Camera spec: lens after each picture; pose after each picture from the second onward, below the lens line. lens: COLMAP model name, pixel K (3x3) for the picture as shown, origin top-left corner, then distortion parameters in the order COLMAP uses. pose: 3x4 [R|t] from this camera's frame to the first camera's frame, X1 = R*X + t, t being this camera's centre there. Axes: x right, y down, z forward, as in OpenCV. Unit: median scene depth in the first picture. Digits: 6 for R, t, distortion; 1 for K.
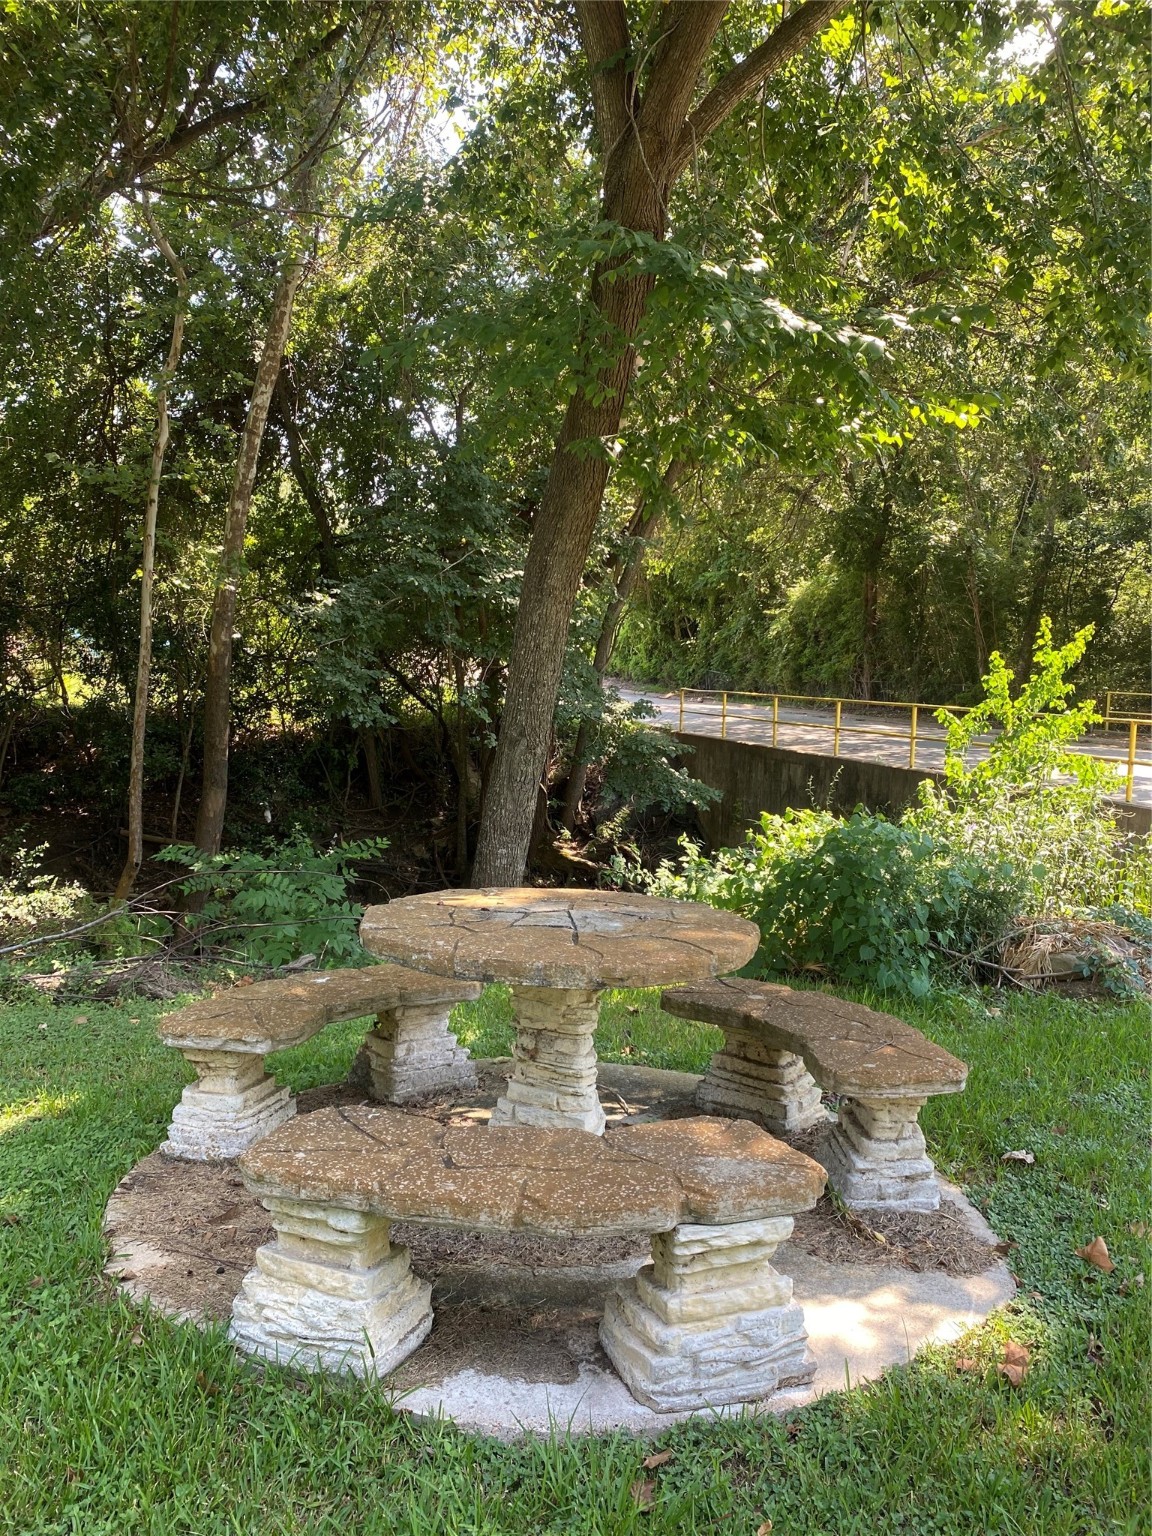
lens RADIAL K [[1146.4, 0, 583.9], [0, 1146.4, 759.1], [0, 0, 1]] dist [0.012999, 0.000769]
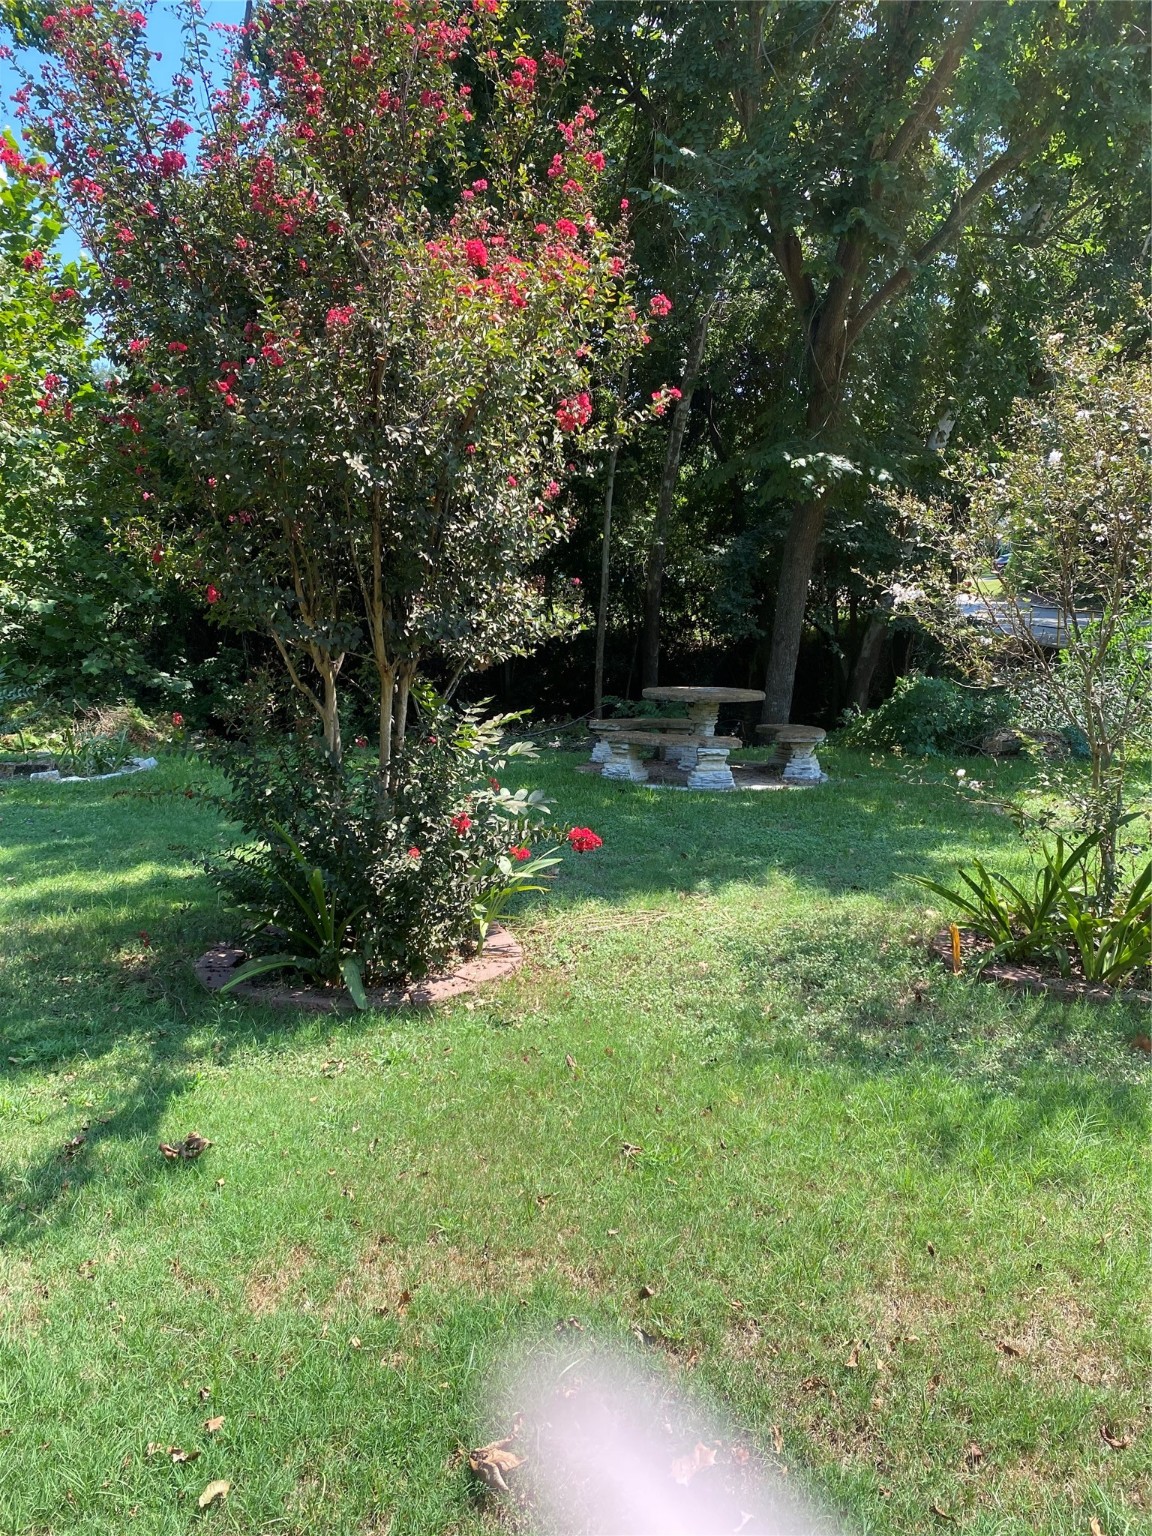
lens RADIAL K [[1146.4, 0, 578.0], [0, 1146.4, 771.1], [0, 0, 1]] dist [0.012999, 0.000769]
pose [[0.921450, 0.033523, -0.387049, 0.128954], [-0.002214, 0.996707, 0.081057, 0.014744], [0.388491, -0.073833, 0.918490, -0.300564]]
